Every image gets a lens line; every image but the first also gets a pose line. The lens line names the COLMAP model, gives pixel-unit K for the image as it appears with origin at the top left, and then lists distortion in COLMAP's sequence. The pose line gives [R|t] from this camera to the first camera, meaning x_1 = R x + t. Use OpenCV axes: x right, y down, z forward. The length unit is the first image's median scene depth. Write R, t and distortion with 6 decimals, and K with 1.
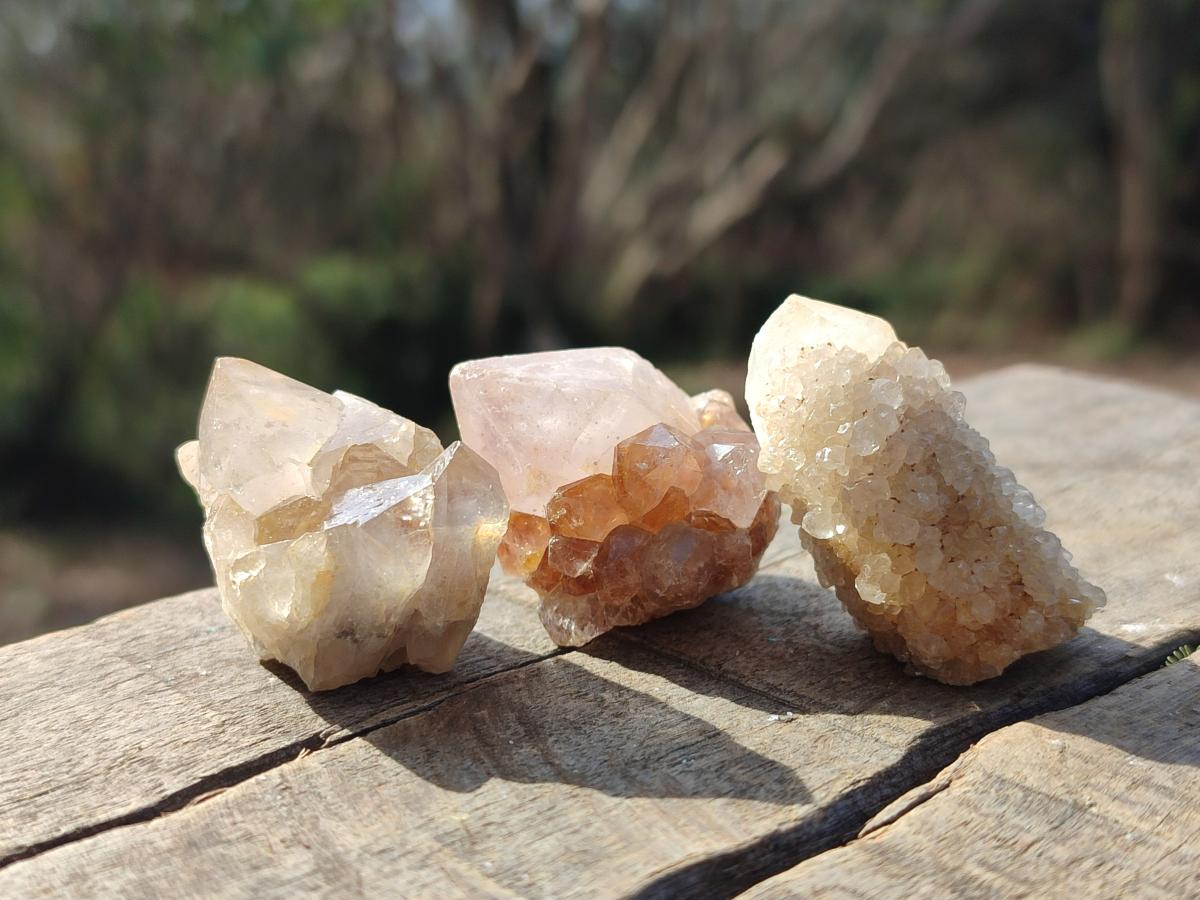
lens RADIAL K [[1837.2, 0, 600.0], [0, 1837.2, 450.0], [0, 0, 1]] dist [0.168428, -1.392978]
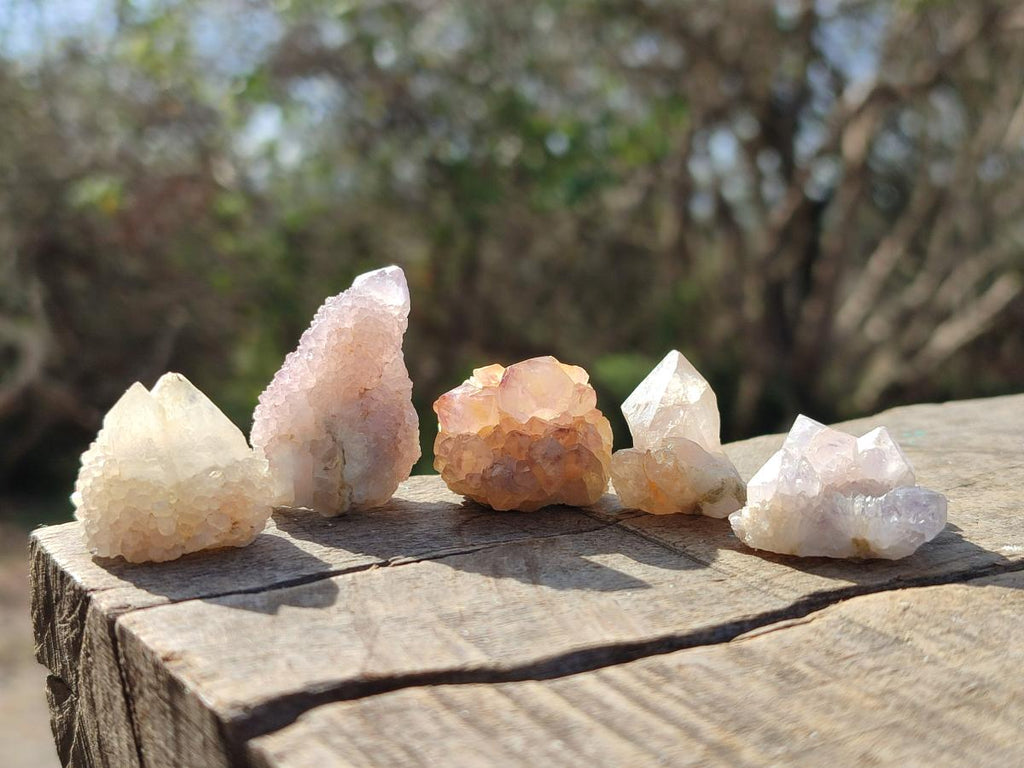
lens RADIAL K [[1567.8, 0, 512.0], [0, 1567.8, 384.0], [0, 0, 1]] dist [0.168428, -1.392978]
pose [[0.973237, 0.052817, -0.223651, 0.212388], [-0.073684, 0.993566, -0.086006, 0.115890], [0.217669, 0.100184, 0.970867, -0.196027]]
